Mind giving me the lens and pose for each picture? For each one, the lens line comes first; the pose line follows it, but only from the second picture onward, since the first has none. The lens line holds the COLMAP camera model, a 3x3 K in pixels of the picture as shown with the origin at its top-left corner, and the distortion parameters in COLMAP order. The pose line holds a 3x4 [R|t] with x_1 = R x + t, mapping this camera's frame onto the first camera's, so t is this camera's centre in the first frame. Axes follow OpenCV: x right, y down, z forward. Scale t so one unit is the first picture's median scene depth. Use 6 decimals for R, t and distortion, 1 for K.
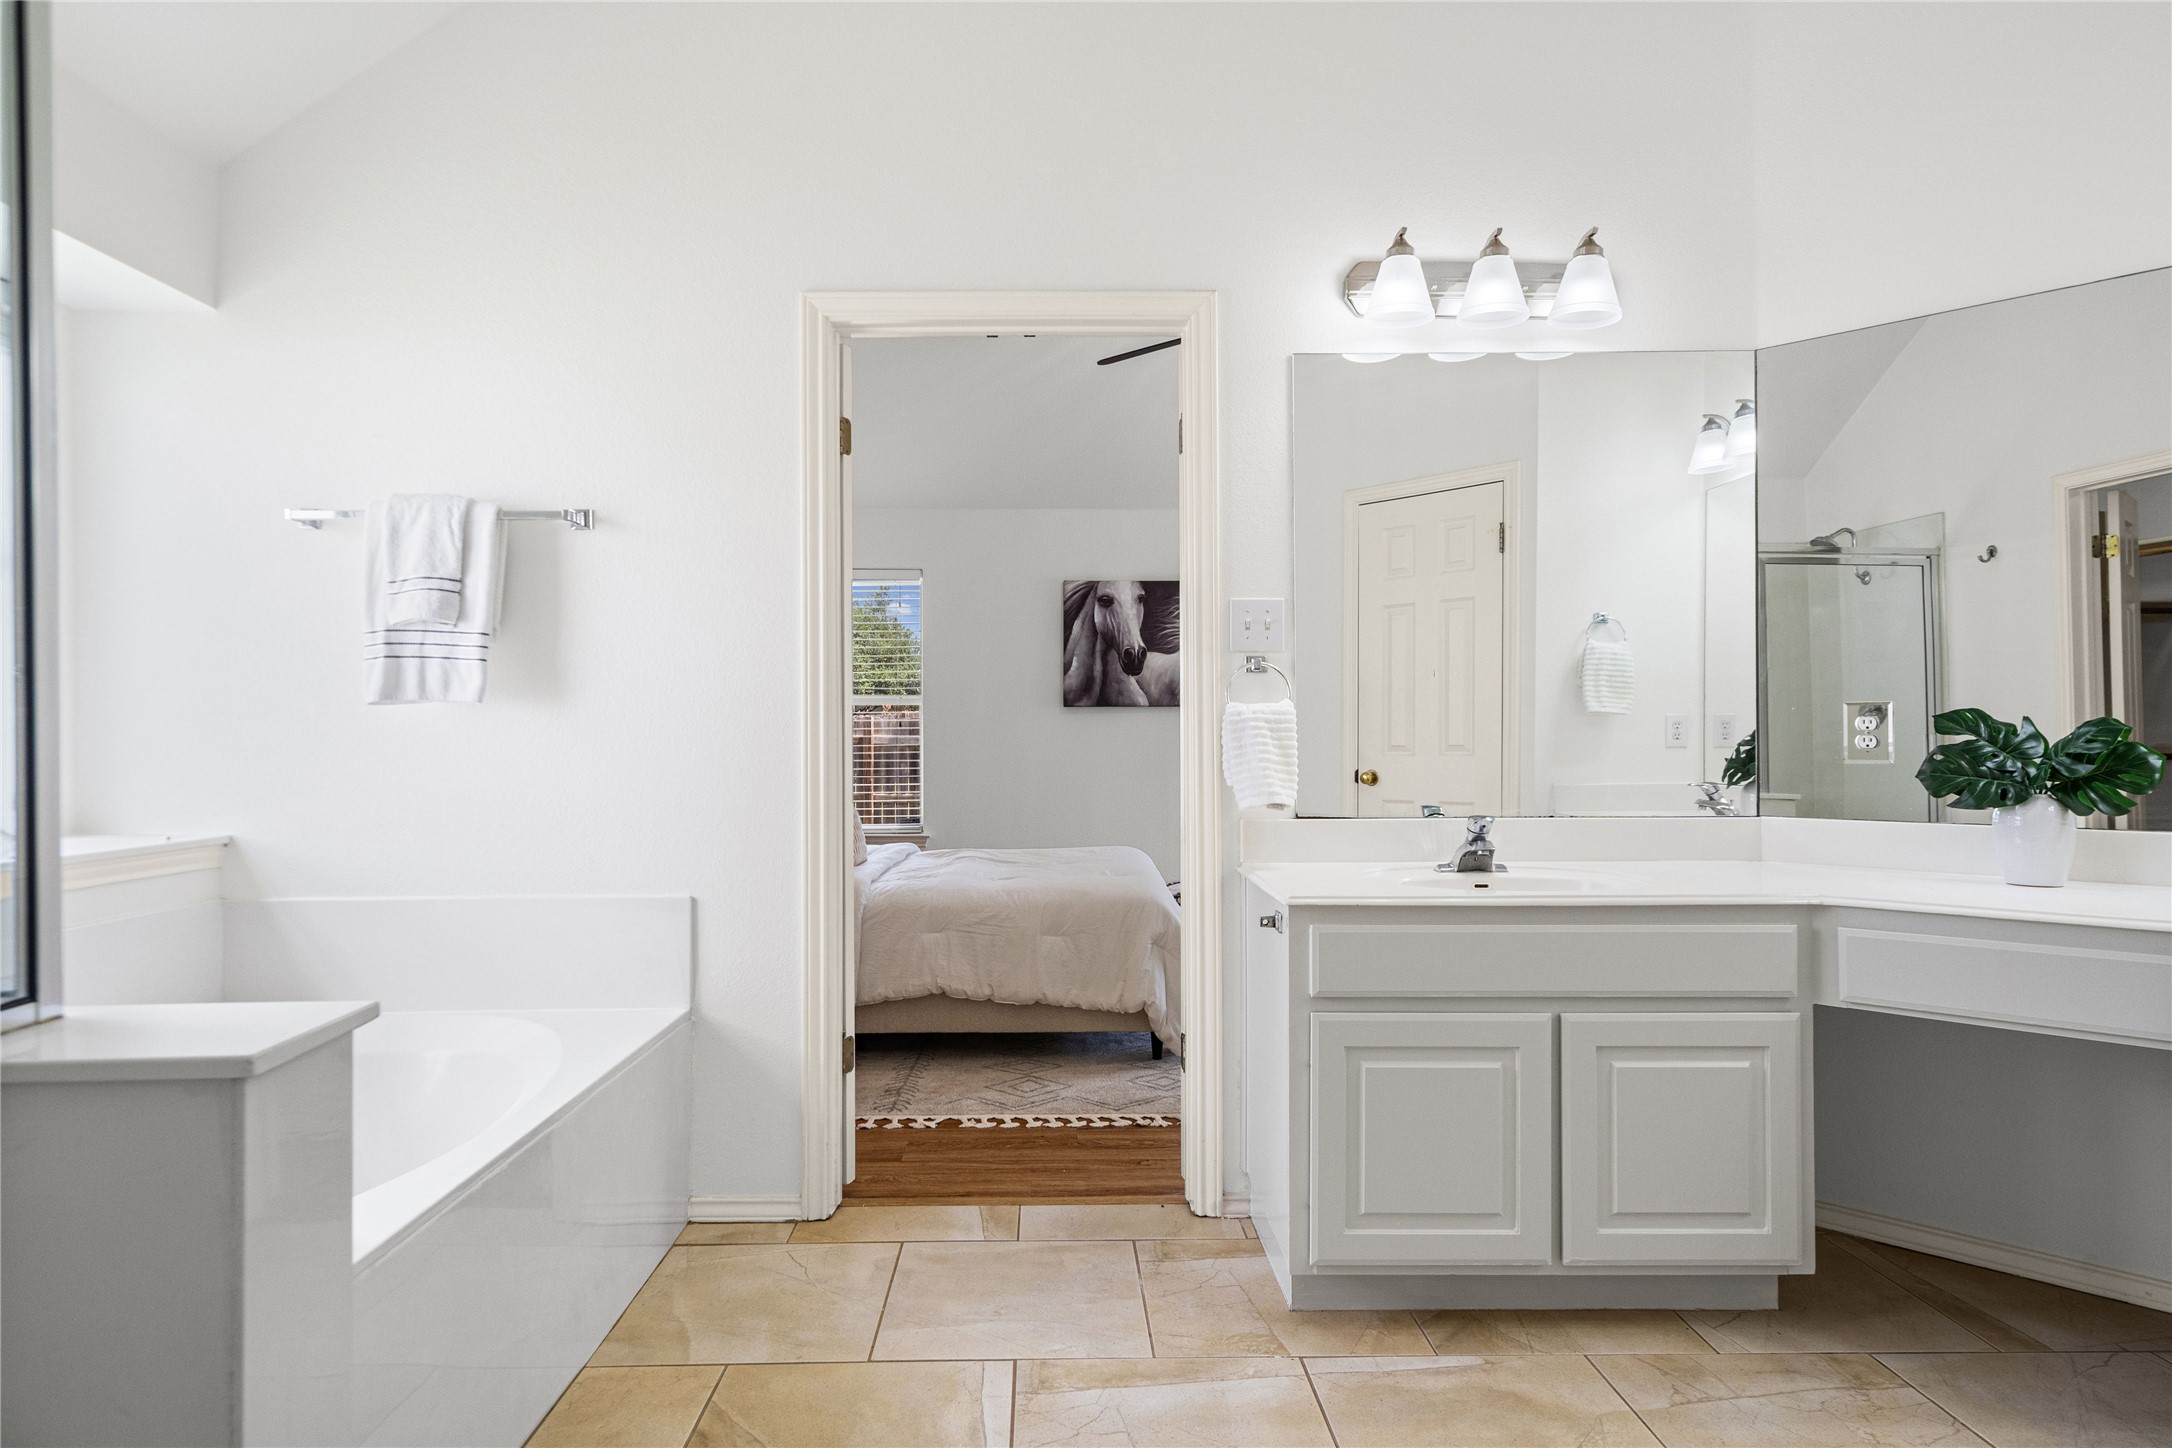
lens RADIAL K [[1169.6, 0, 1075.6], [0, 1169.6, 719.9], [0, 0, 1]] dist [-0.017419, 0.003069]
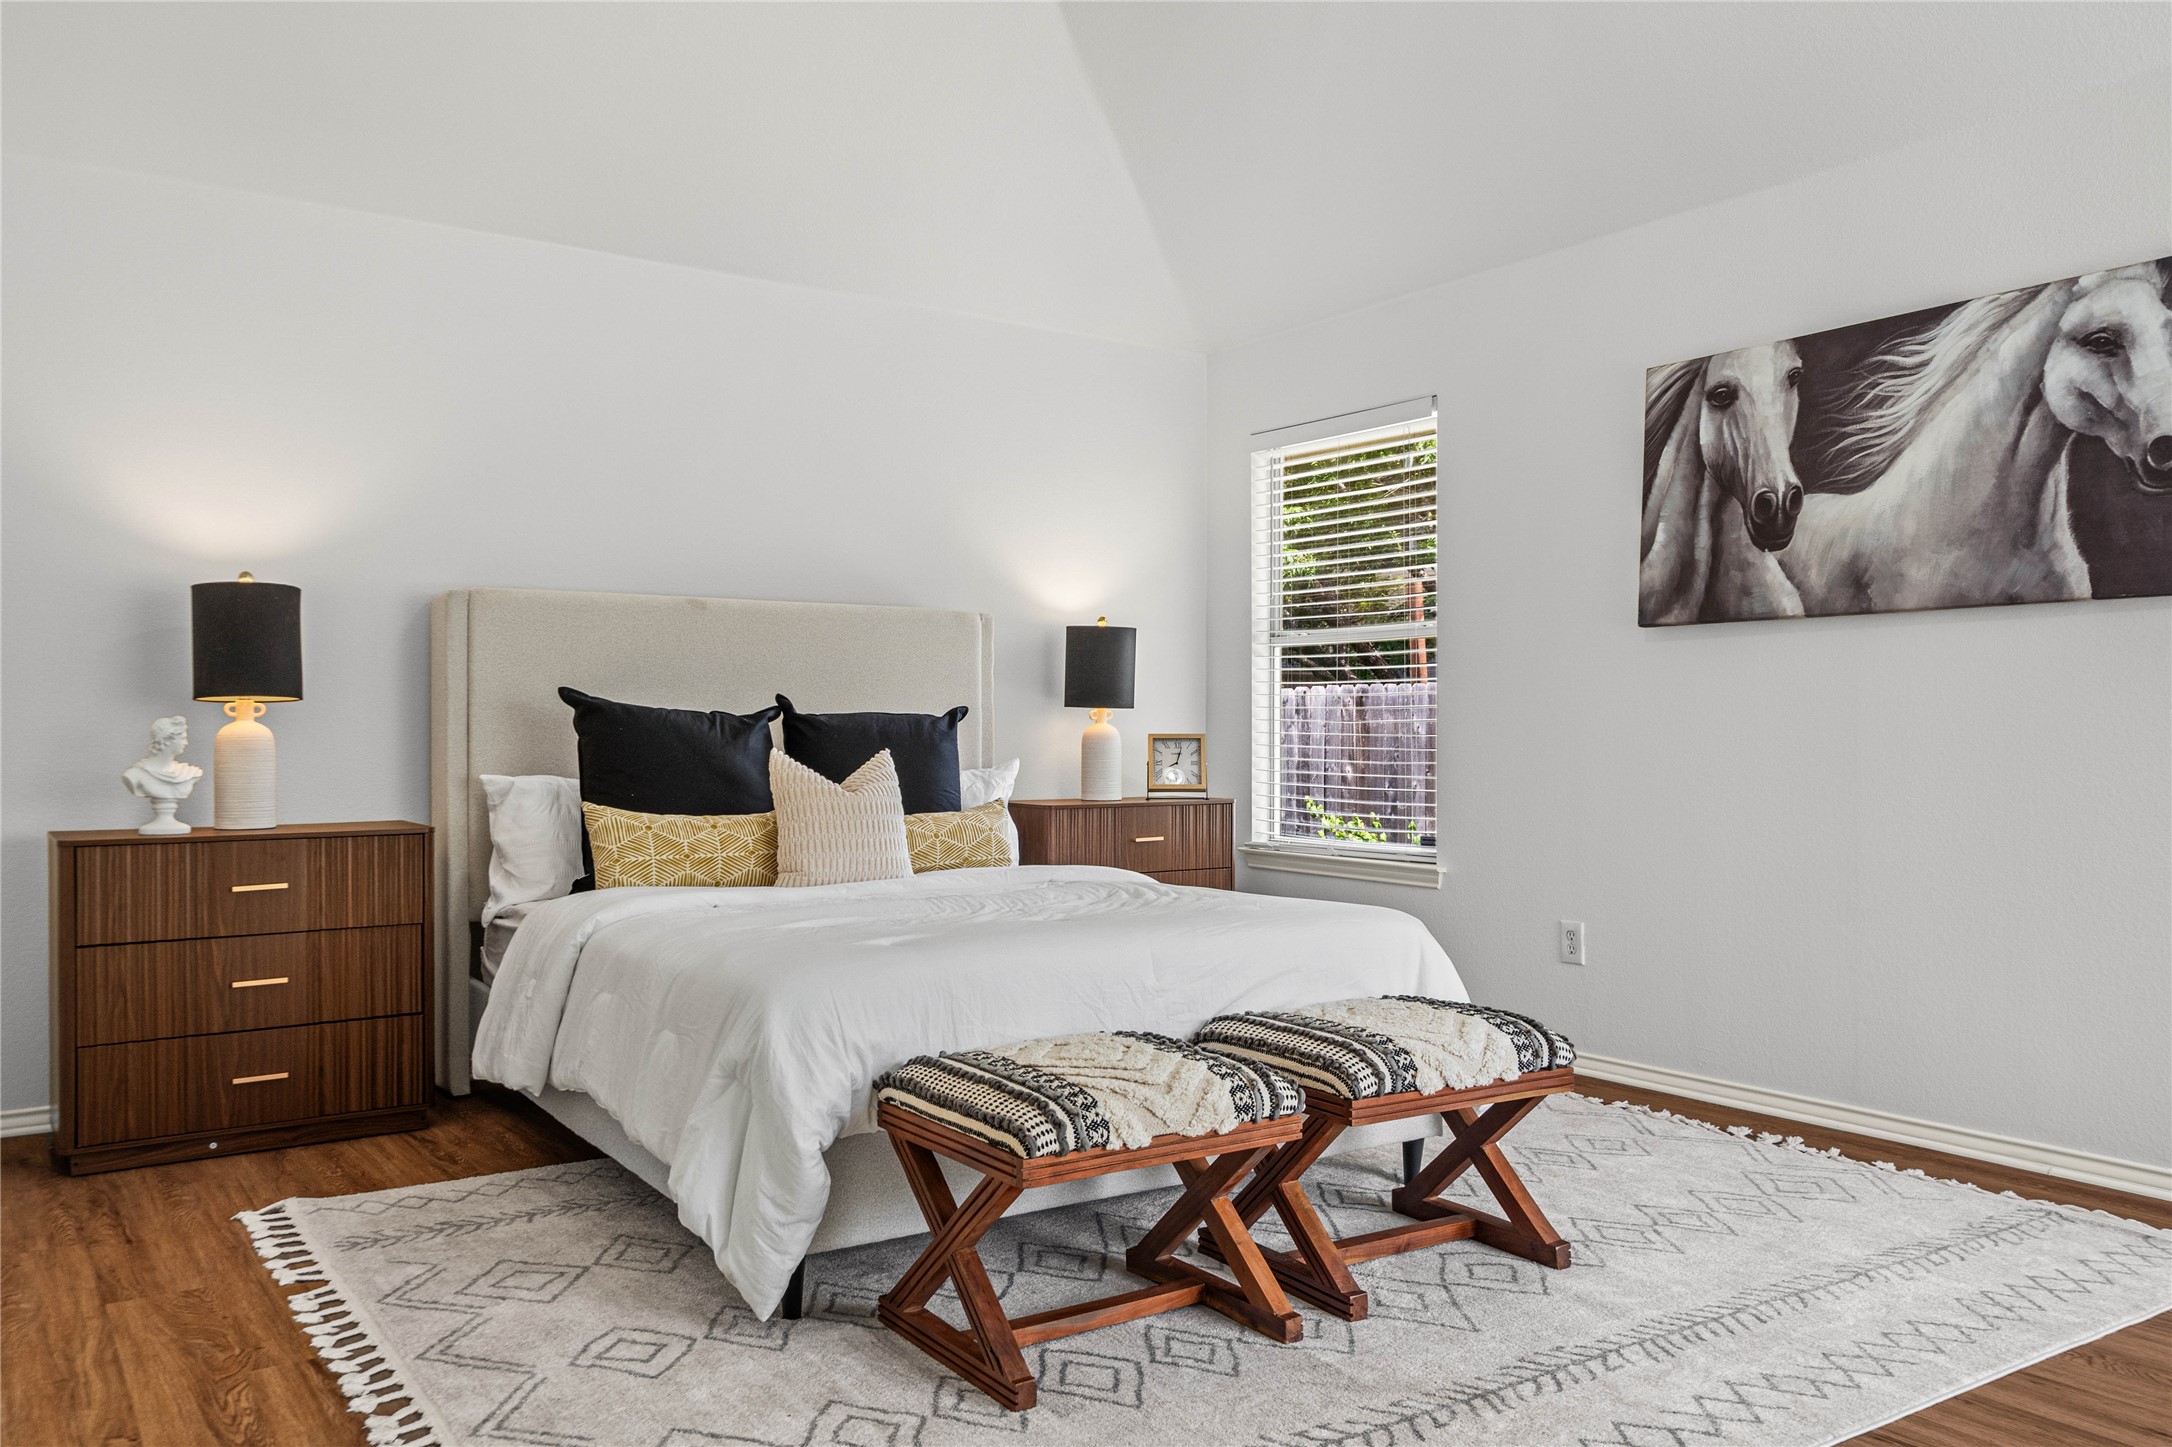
lens RADIAL K [[1614.7, 0, 1087.3], [0, 1614.7, 721.1], [0, 0, 1]] dist [0.003165, 0.002053]
pose [[0.558608, -0.000479, -0.829432, 0.790919], [0.012036, 0.999899, 0.007529, 0.037996], [0.829345, -0.014189, 0.558557, 0.810492]]
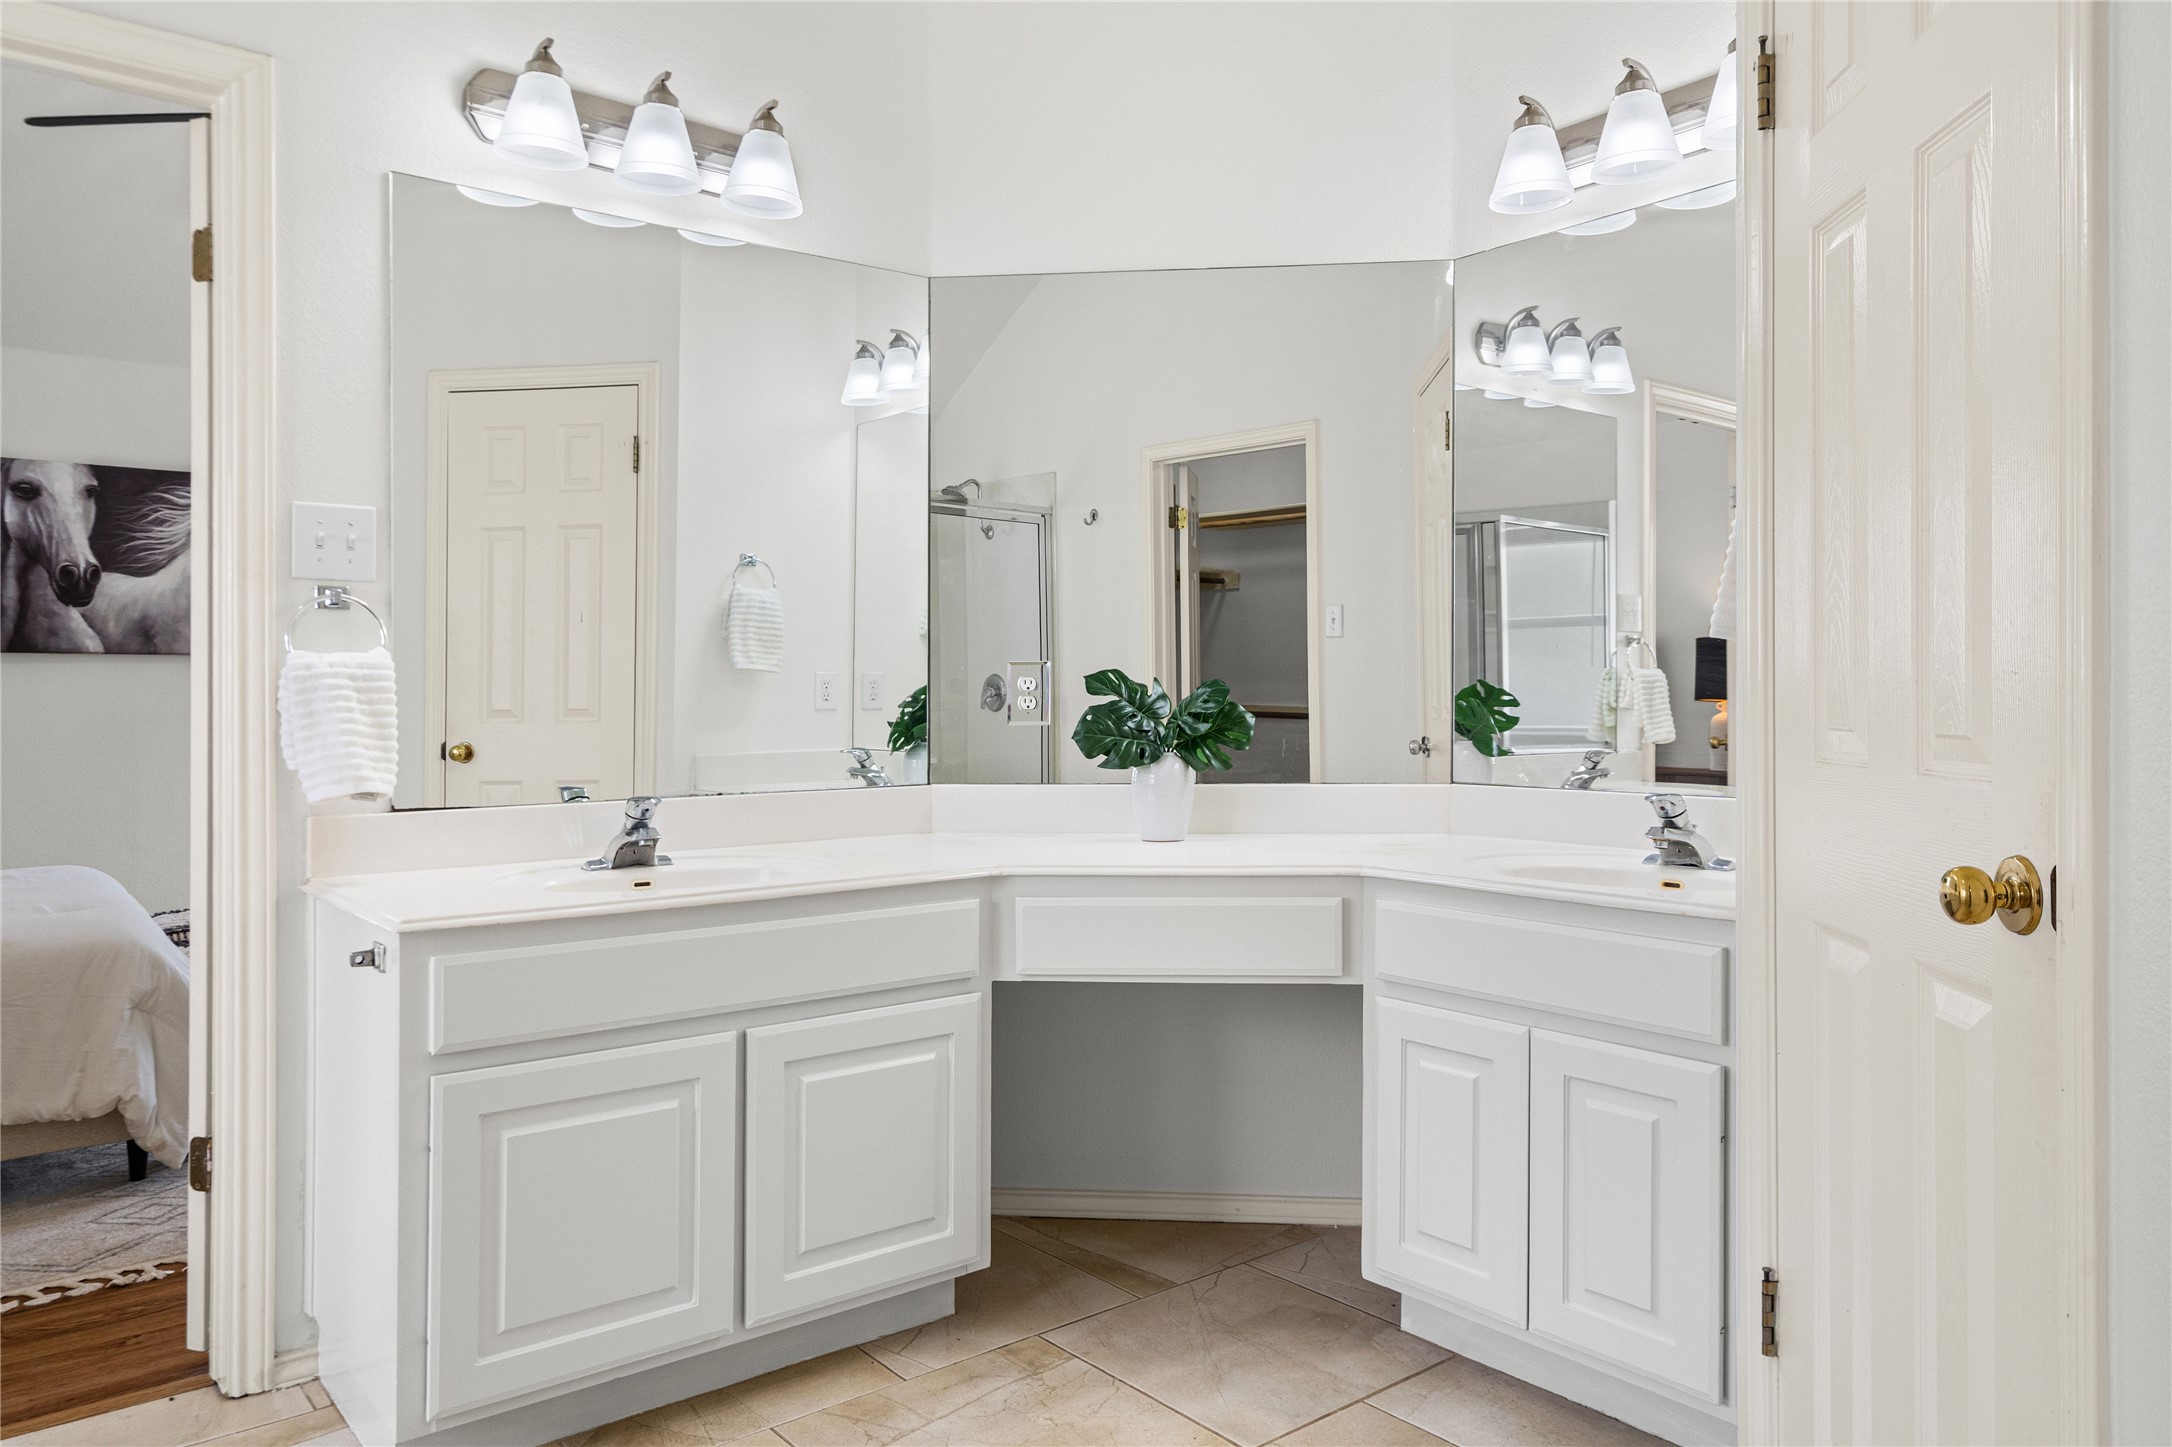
lens RADIAL K [[1440.2, 0, 1068.7], [0, 1440.2, 682.5], [0, 0, 1]] dist [-0.010070, 0.002509]
pose [[0.784392, 0.003320, 0.620256, -0.025367], [-0.006240, 0.999977, 0.002539, -0.000812], [-0.620233, -0.005862, 0.784395, 0.026493]]
